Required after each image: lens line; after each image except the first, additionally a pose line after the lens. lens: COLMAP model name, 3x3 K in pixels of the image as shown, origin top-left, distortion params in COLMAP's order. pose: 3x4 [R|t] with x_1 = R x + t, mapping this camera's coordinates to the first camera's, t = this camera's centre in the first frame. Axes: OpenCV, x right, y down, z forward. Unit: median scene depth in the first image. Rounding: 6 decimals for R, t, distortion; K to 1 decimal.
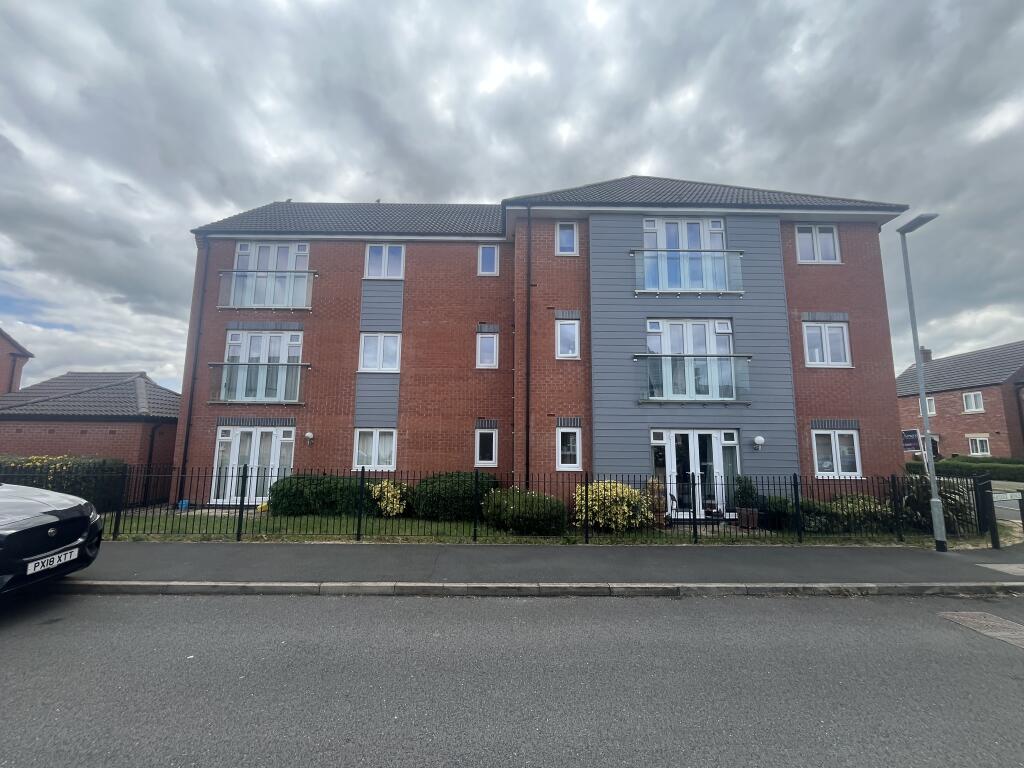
lens RADIAL K [[414.9, 0, 510.3], [0, 414.9, 387.1], [0, 0, 1]] dist [-0.002627, -0.000300]
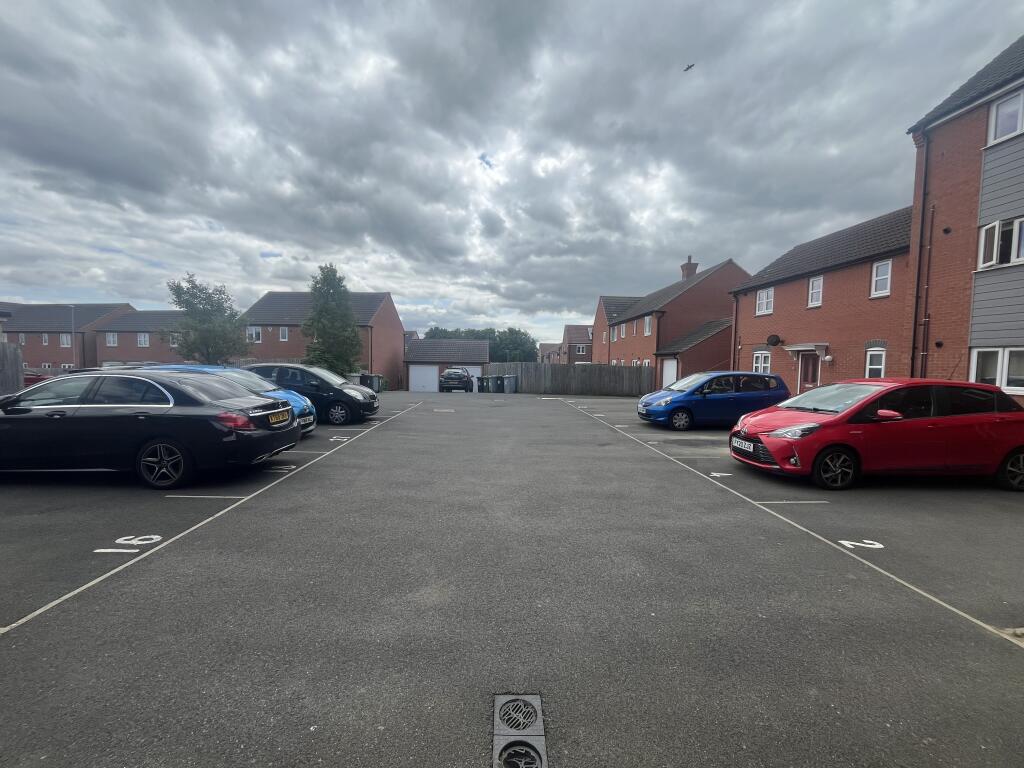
lens RADIAL K [[414.9, 0, 510.3], [0, 414.9, 387.1], [0, 0, 1]] dist [-0.002627, -0.000300]
pose [[0.119686, 0.055258, -0.991273, 0.303181], [0.116508, 0.990769, 0.069297, 0.013952], [0.985952, -0.123785, 0.112143, 0.020081]]
